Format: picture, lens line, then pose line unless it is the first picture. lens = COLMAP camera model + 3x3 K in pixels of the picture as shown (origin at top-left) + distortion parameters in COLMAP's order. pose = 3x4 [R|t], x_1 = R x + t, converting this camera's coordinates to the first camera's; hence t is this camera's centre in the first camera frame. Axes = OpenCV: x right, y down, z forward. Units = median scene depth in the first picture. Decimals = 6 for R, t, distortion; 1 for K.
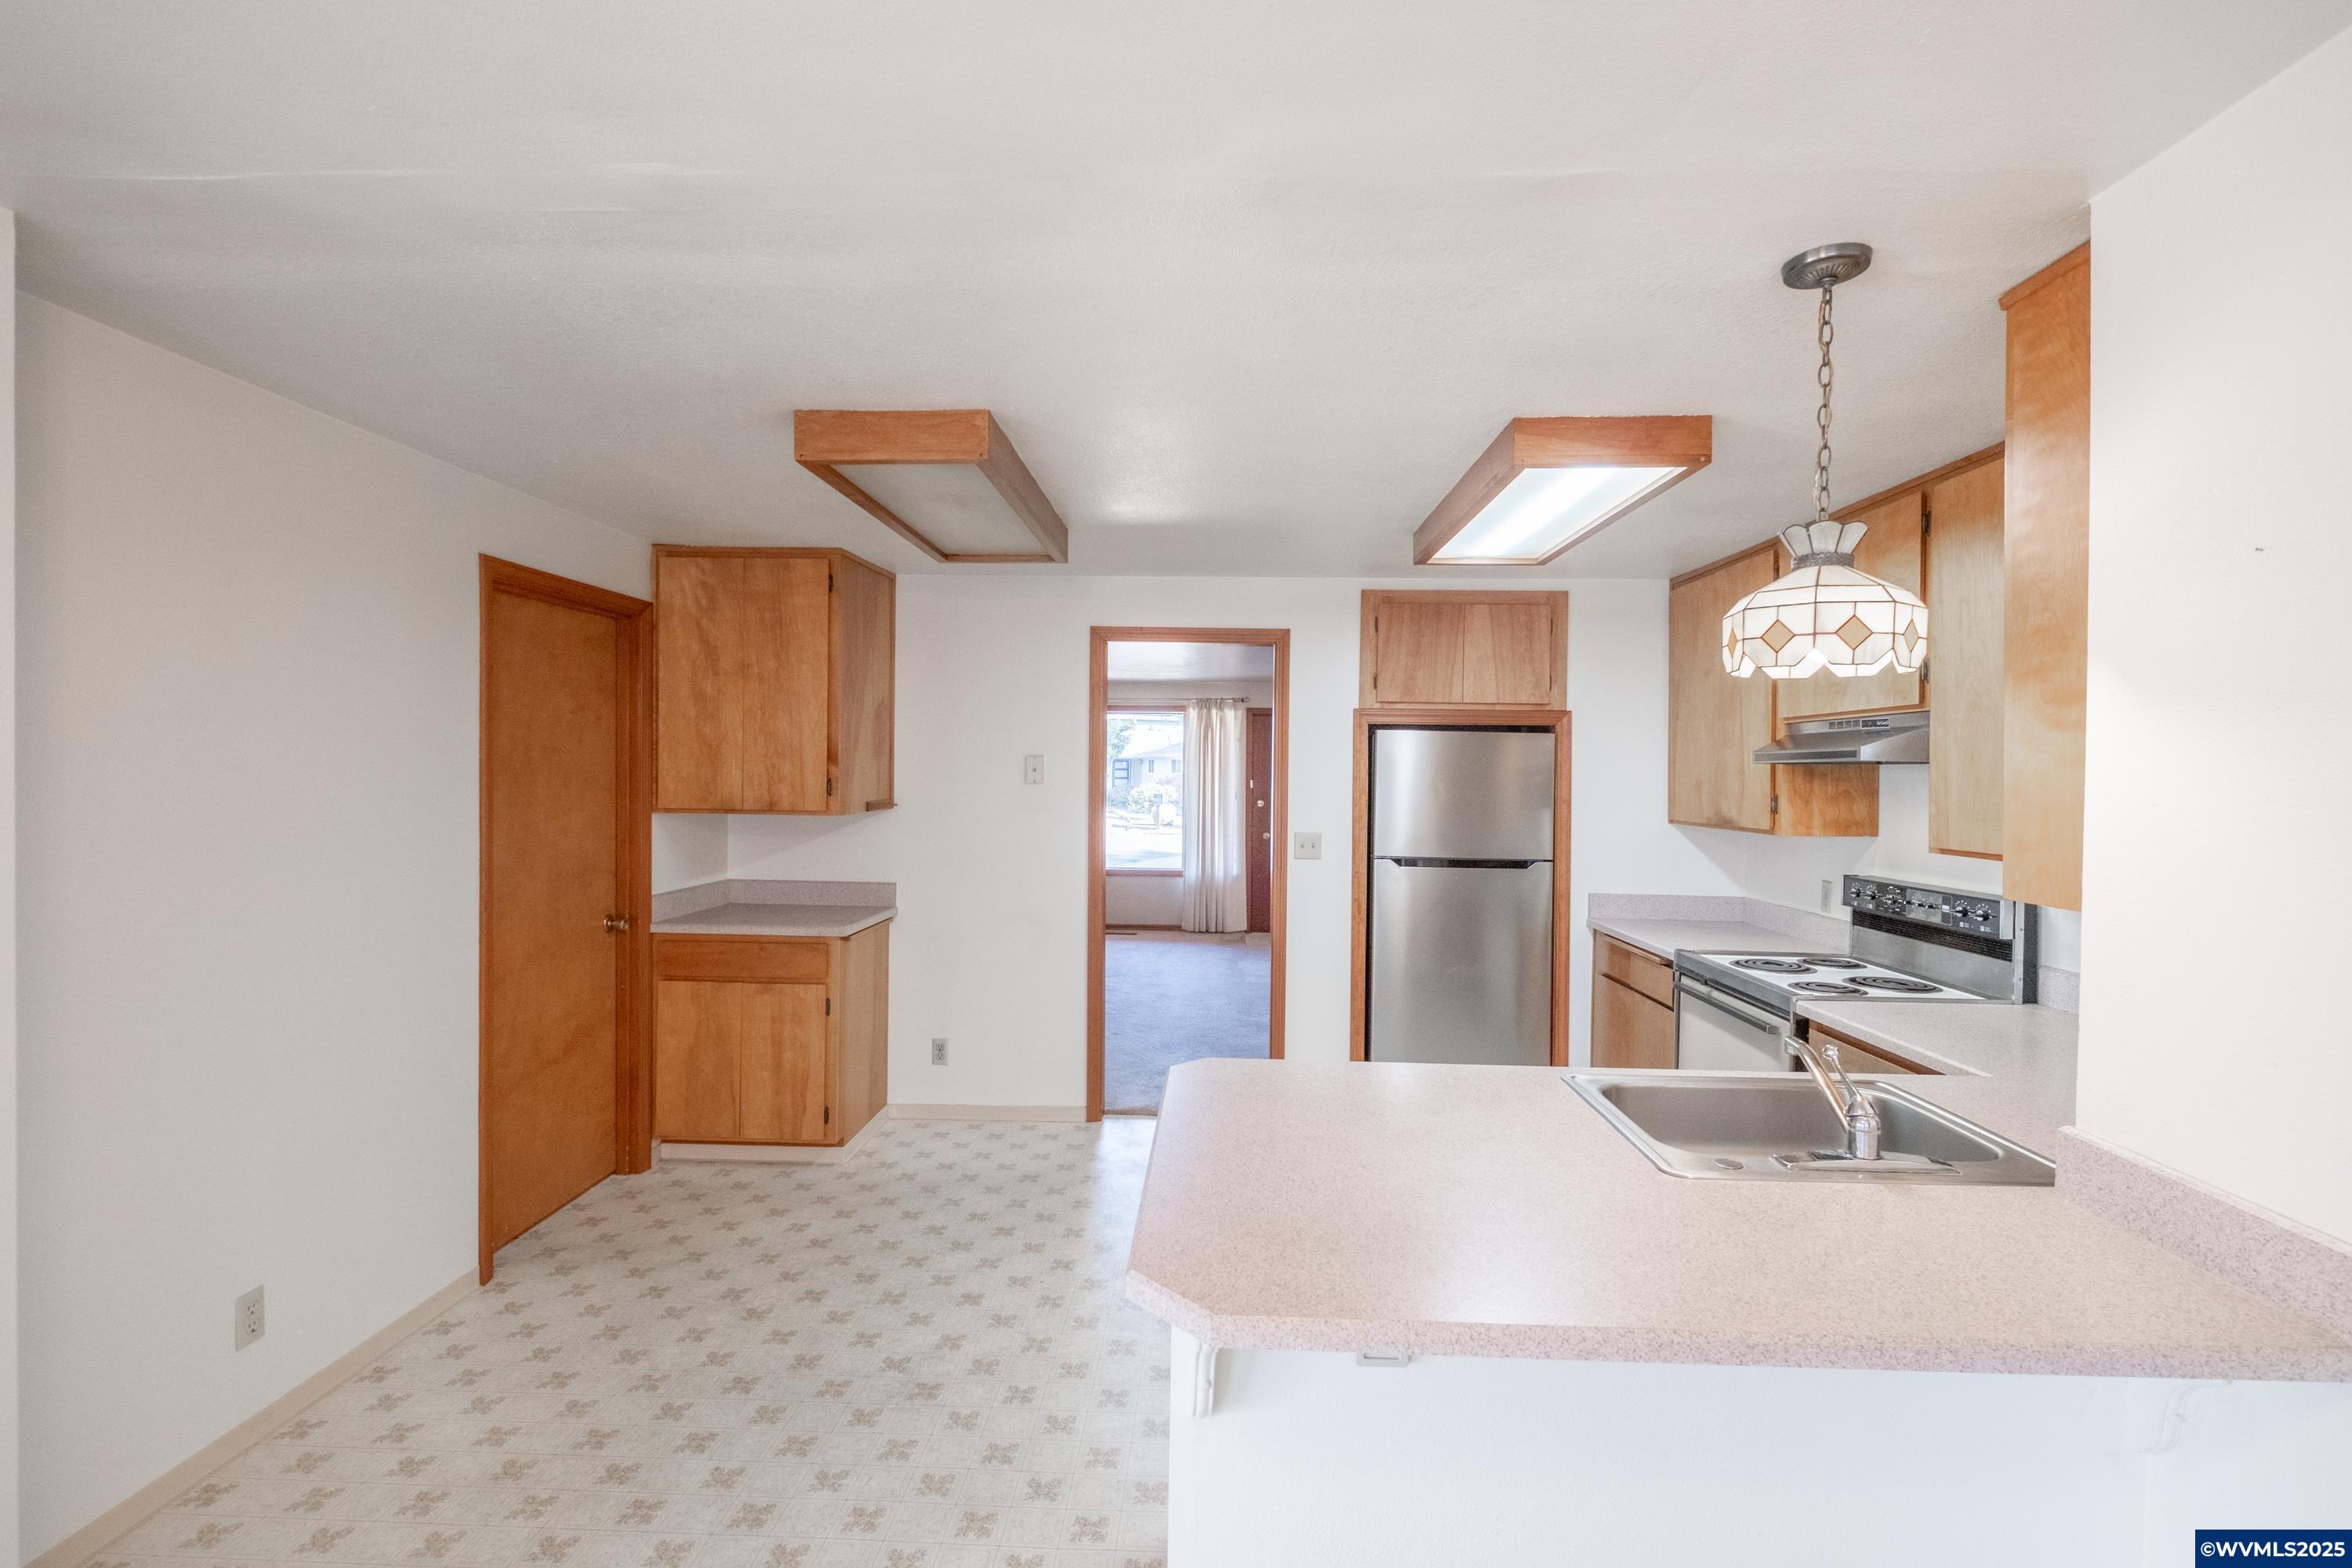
lens RADIAL K [[1095.3, 0, 1186.5], [0, 1095.3, 777.4], [0, 0, 1]] dist [0.012560, -0.009366]
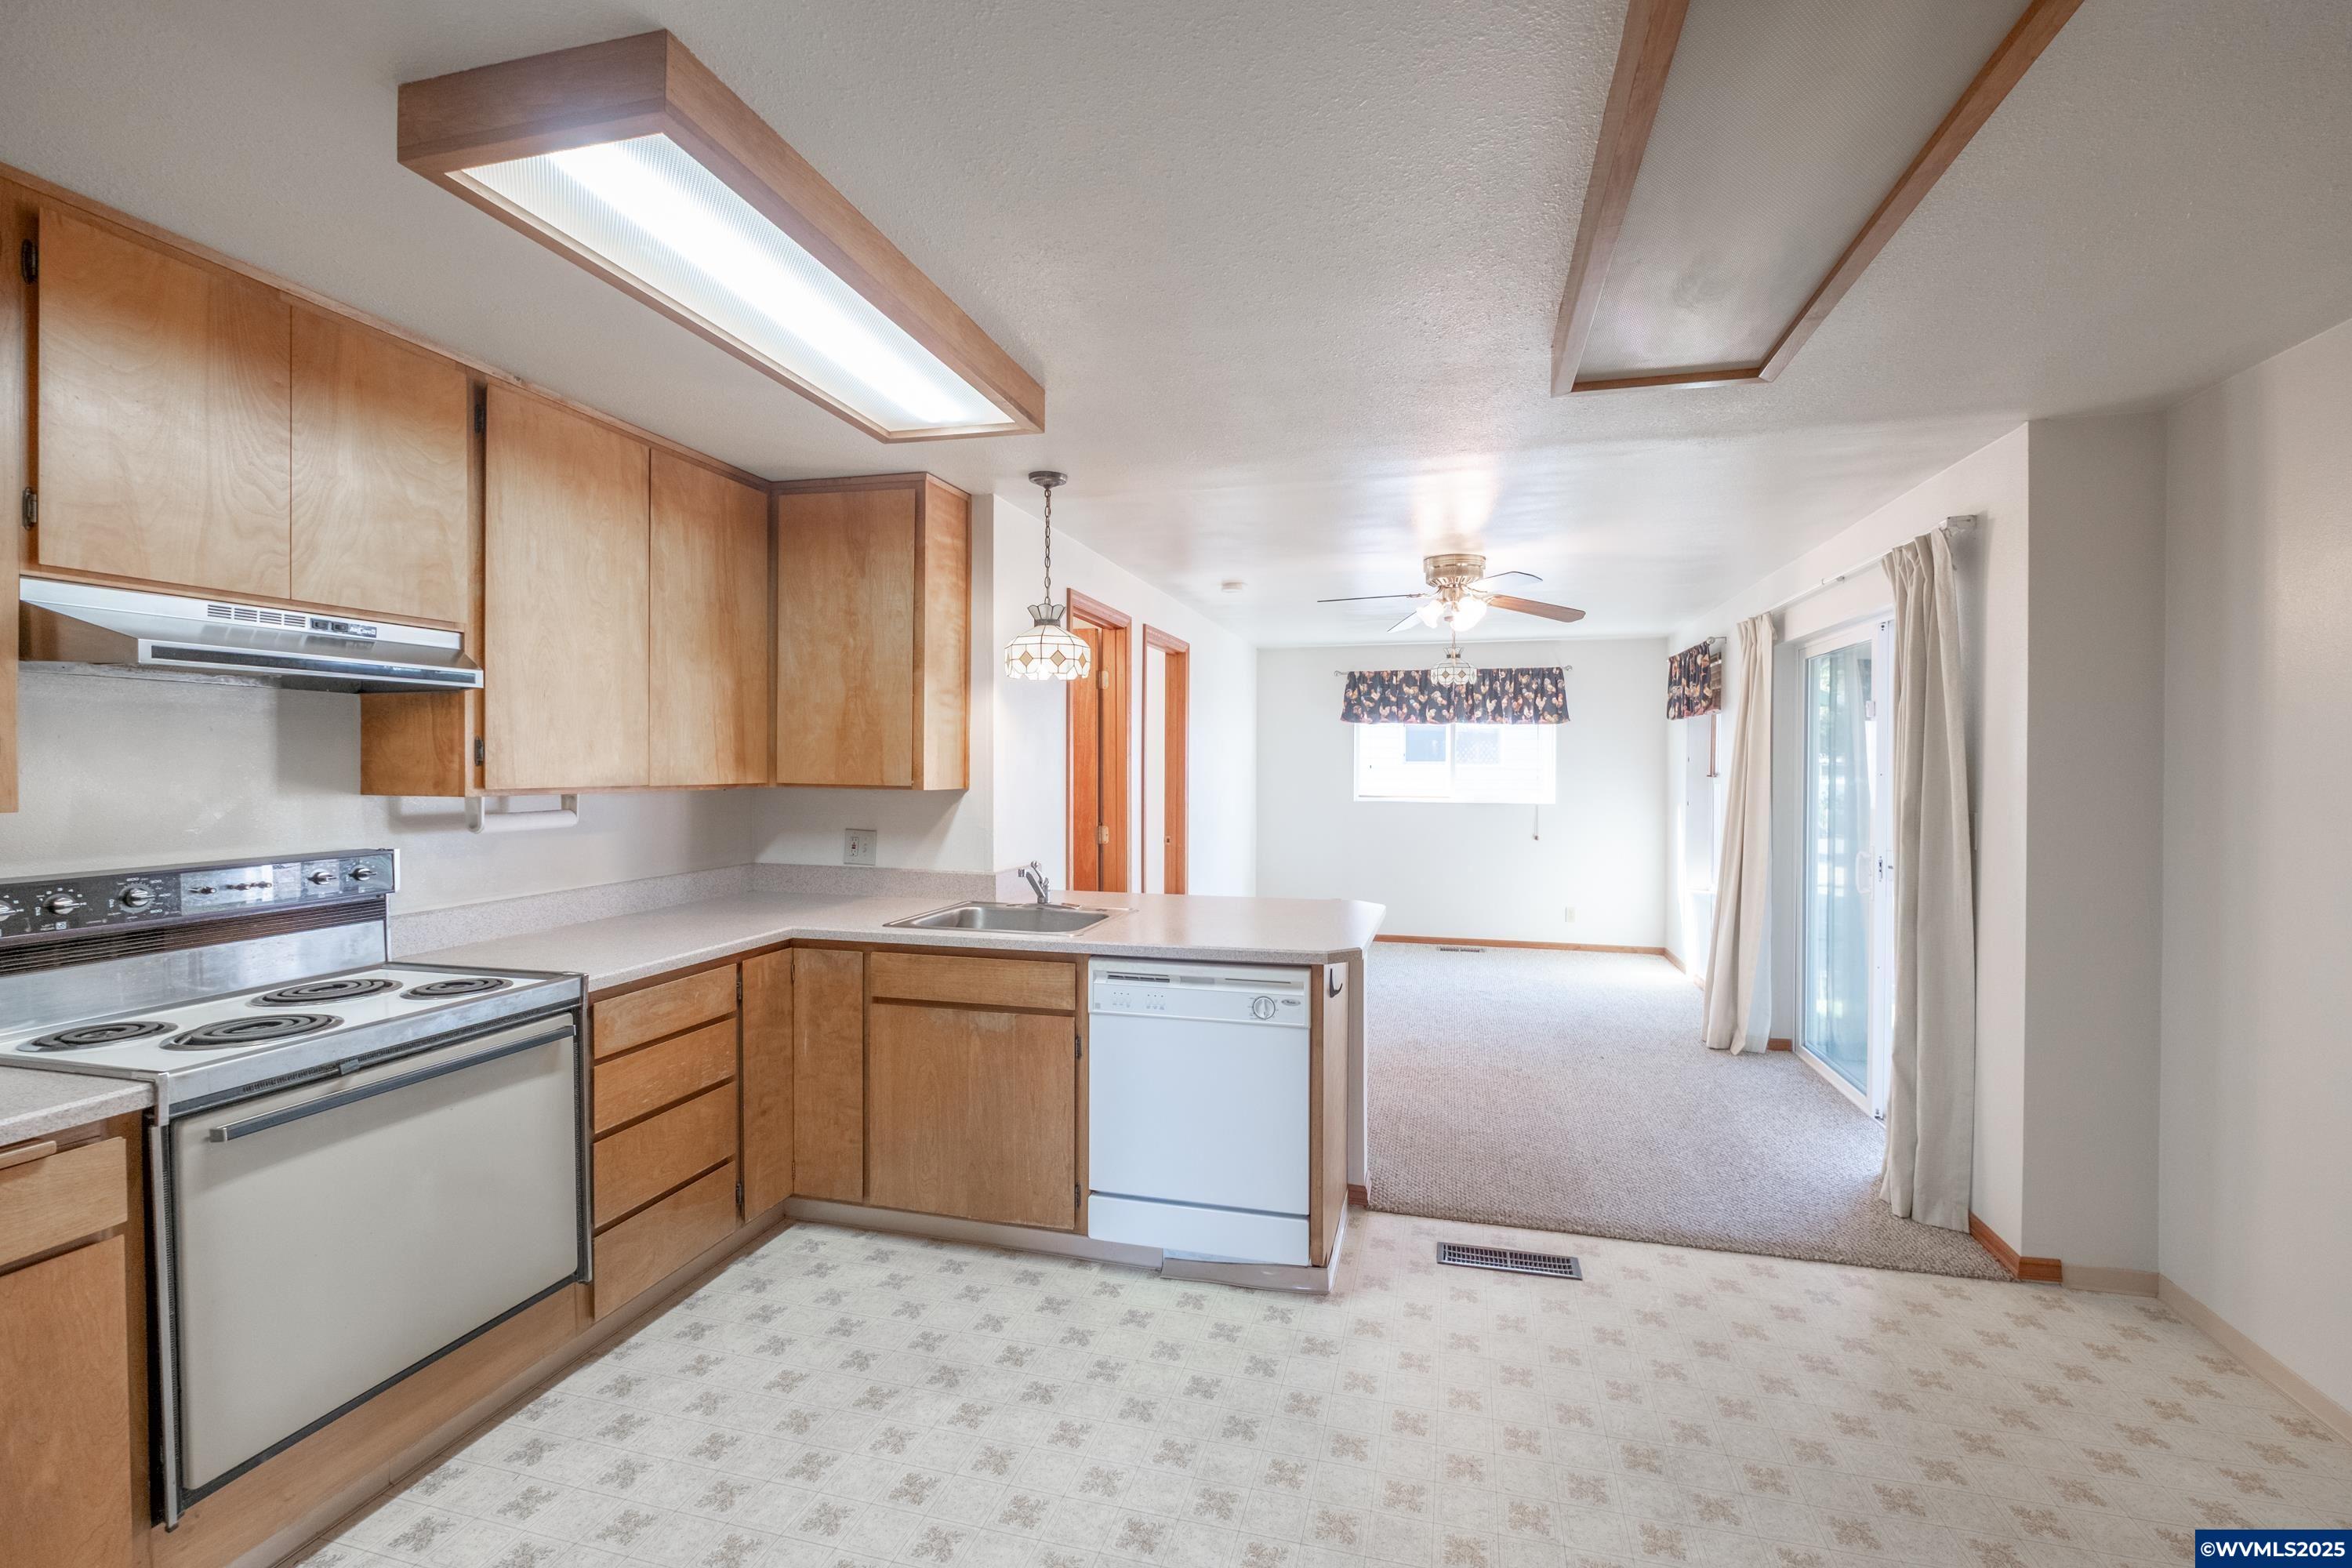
lens RADIAL K [[1018.1, 0, 1192.6], [0, 1018.1, 771.5], [0, 0, 1]] dist [0.000154, 0.000420]
pose [[-0.975585, -0.015710, 0.219058, -0.044484], [-0.012673, 0.999803, 0.015264, 0.021071], [-0.219254, 0.012115, -0.975593, 1.231907]]
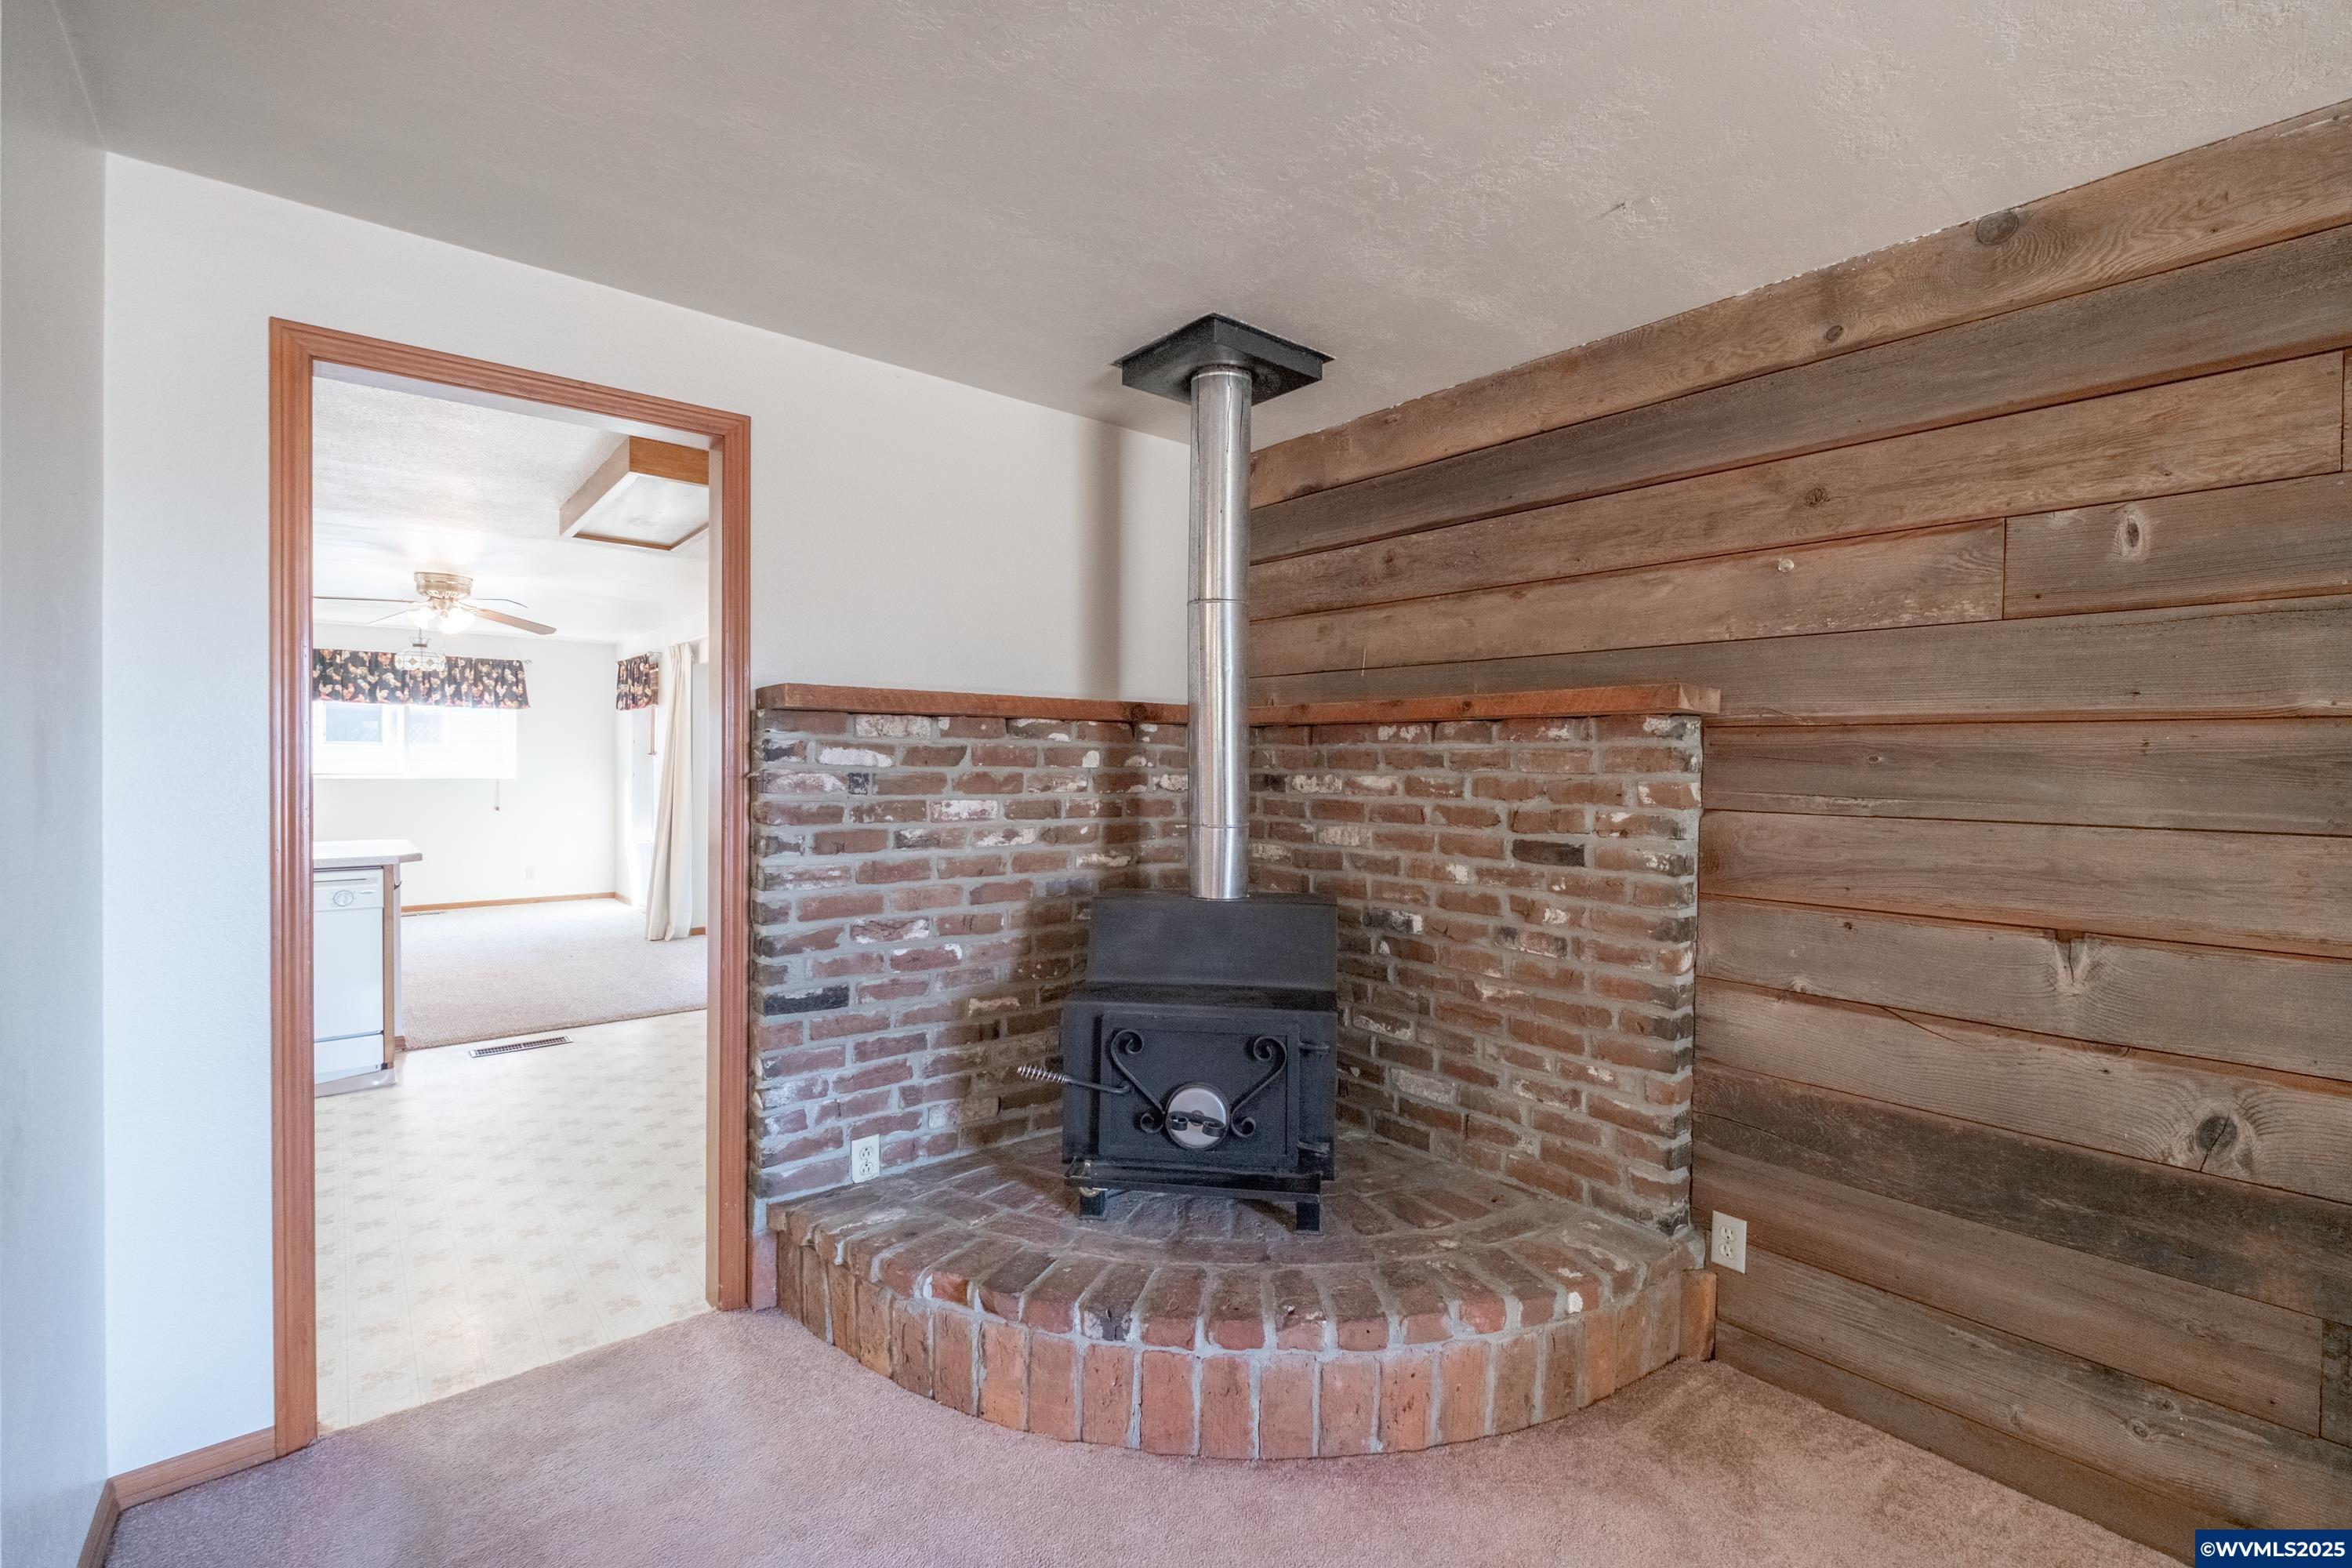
lens RADIAL K [[1017.9, 0, 1196.5], [0, 1017.9, 774.1], [0, 0, 1]] dist [0.002946, -0.006429]
pose [[-0.739391, -0.009889, -0.673204, 0.105394], [-0.022805, 0.999686, 0.010362, 0.036890], [0.672890, 0.023014, -0.739385, 1.853836]]
